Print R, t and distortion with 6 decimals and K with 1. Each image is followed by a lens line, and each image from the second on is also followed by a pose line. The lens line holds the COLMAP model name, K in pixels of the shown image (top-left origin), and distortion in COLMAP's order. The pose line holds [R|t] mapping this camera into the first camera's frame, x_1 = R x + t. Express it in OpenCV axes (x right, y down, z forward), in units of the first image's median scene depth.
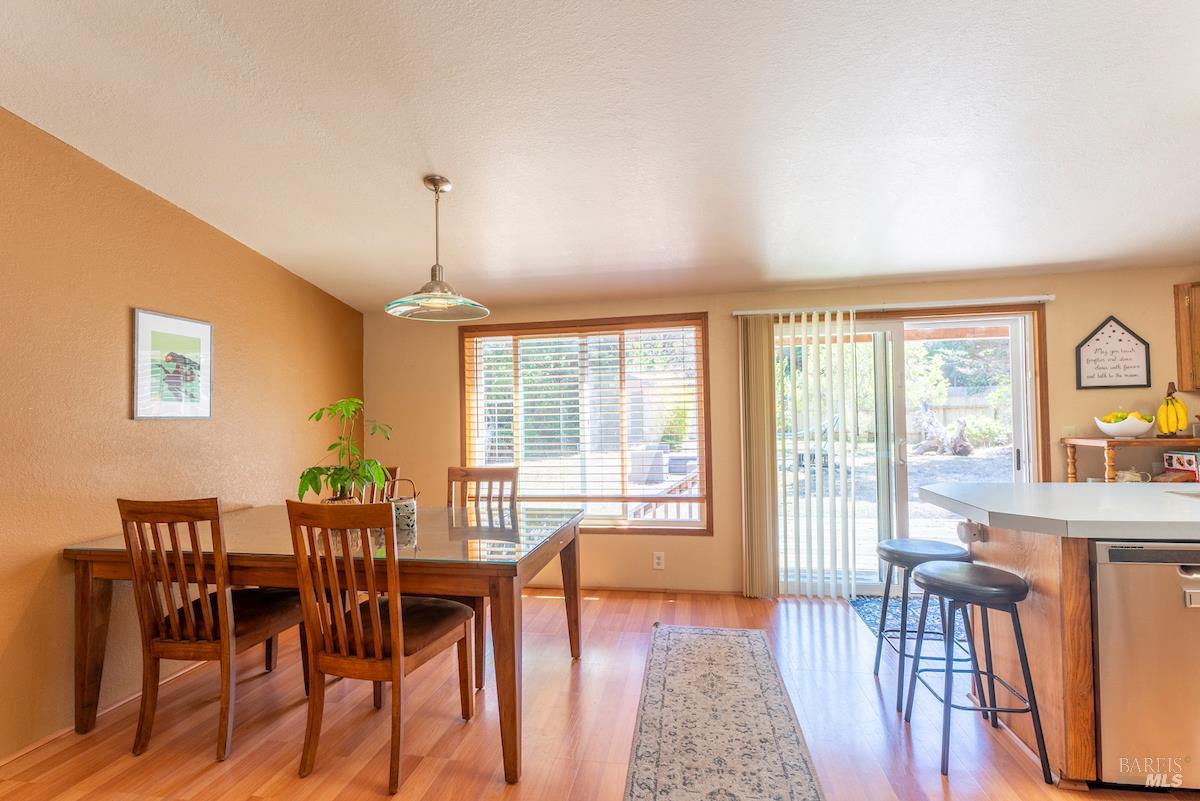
lens RADIAL K [[543.0, 0, 598.9], [0, 543.0, 406.3], [0, 0, 1]] dist [-0.001873, 0.001223]
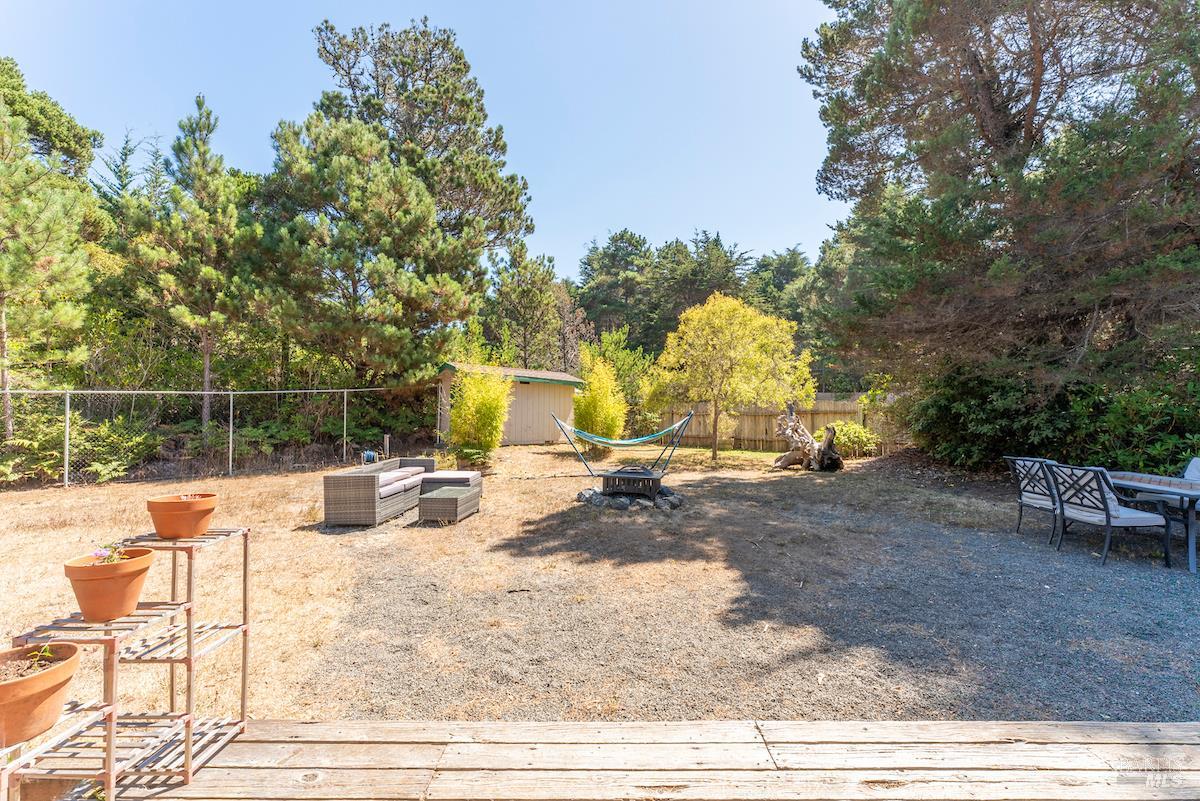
lens RADIAL K [[514.6, 0, 597.0], [0, 514.6, 405.9], [0, 0, 1]] dist [0.000612, -0.000341]
pose [[0.985842, 0.021704, 0.166269, 0.164858], [-0.021477, 0.999764, -0.003163, 0.002598], [-0.166298, -0.000453, 0.986075, 0.252326]]
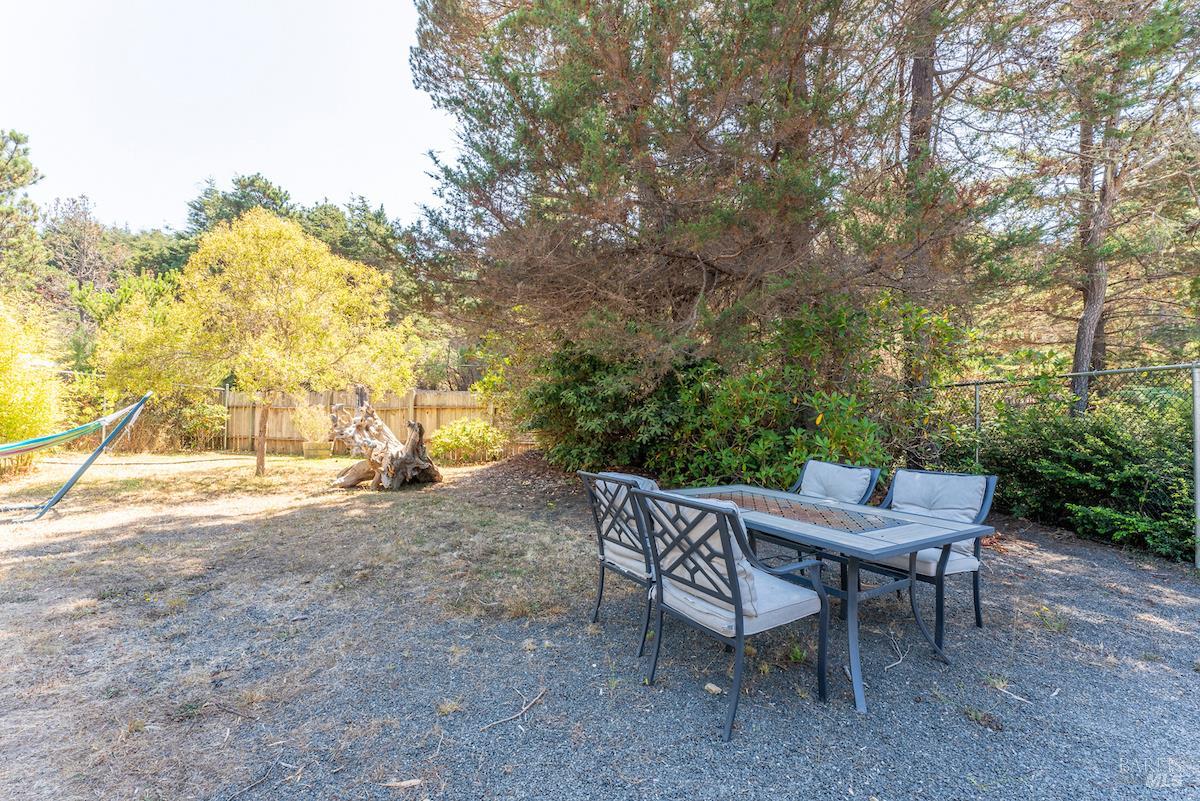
lens RADIAL K [[514.6, 0, 601.1], [0, 514.6, 401.2], [0, 0, 1]] dist [0.000612, -0.000341]
pose [[0.723521, 0.050591, 0.688446, 0.383819], [-0.037414, 0.998719, -0.034071, 0.011866], [-0.689288, -0.001107, 0.724487, 0.421403]]
